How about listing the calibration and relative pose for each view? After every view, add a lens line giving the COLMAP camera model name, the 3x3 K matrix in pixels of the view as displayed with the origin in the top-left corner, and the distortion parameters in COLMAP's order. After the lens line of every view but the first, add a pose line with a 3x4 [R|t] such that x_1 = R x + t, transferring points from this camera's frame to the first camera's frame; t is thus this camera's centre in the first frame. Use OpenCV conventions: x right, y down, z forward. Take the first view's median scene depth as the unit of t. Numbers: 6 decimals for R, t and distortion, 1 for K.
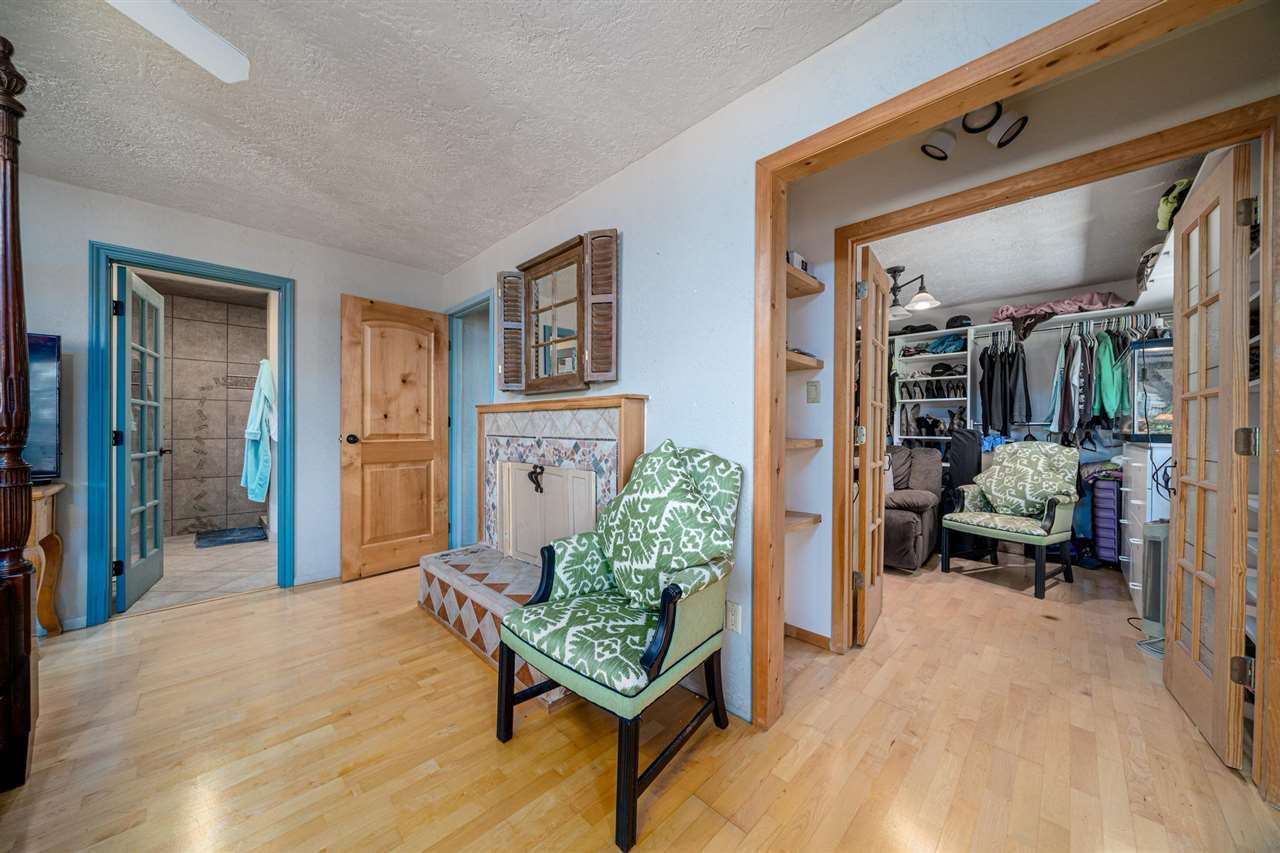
lens RADIAL K [[440.0, 0, 638.6], [0, 440.0, 426.2], [0, 0, 1]] dist [-0.001188, 0.000258]
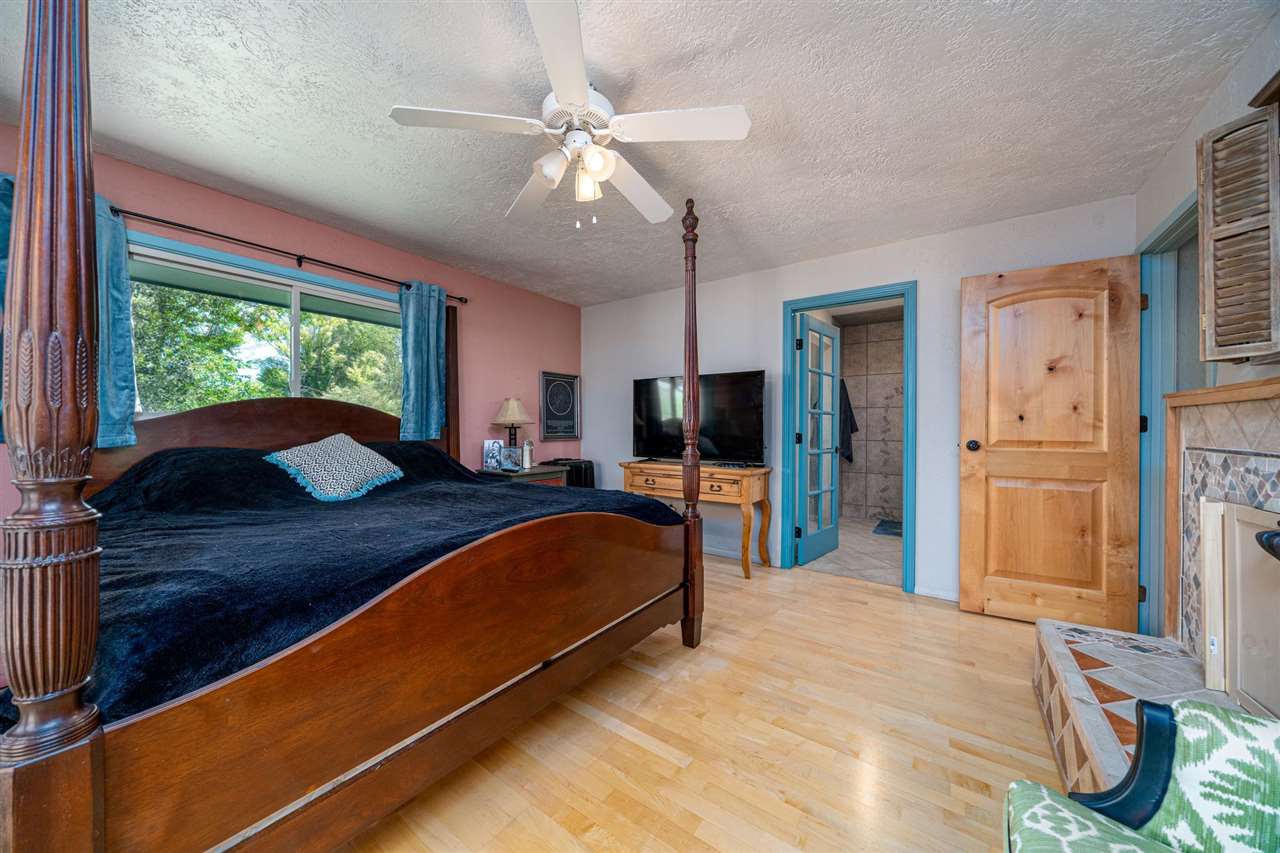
lens RADIAL K [[440.0, 0, 641.6], [0, 440.0, 427.2], [0, 0, 1]] dist [-0.001188, 0.000258]
pose [[0.167802, -0.003143, -0.985816, 0.075789], [-0.004789, 0.999981, -0.004003, 0.000309], [0.985809, 0.005393, 0.167784, 0.226531]]
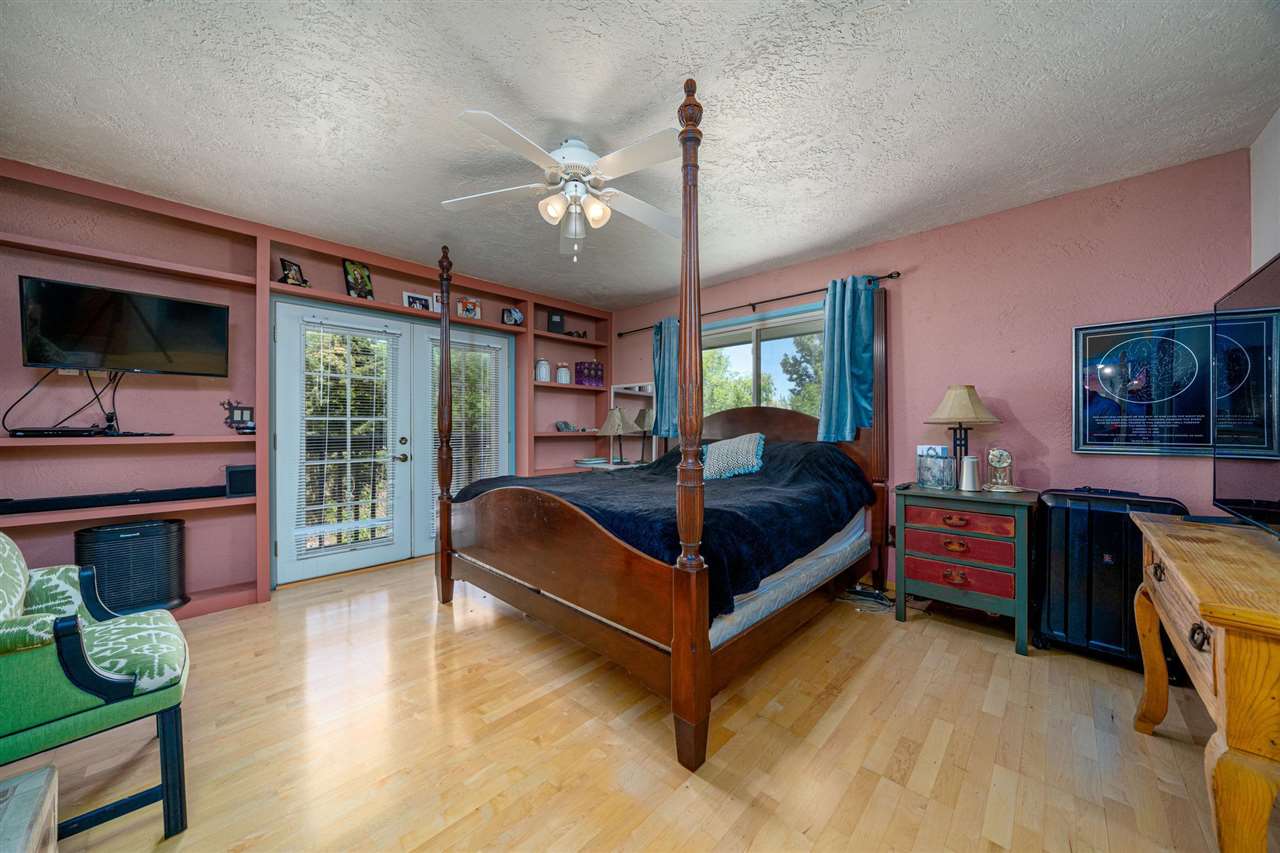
lens RADIAL K [[440.0, 0, 641.0], [0, 440.0, 424.7], [0, 0, 1]] dist [-0.001188, 0.000258]
pose [[-0.999898, -0.004272, -0.013623, -0.556170], [-0.004340, 0.999978, 0.004990, -0.011110], [0.013601, 0.005049, -0.999895, 0.892079]]
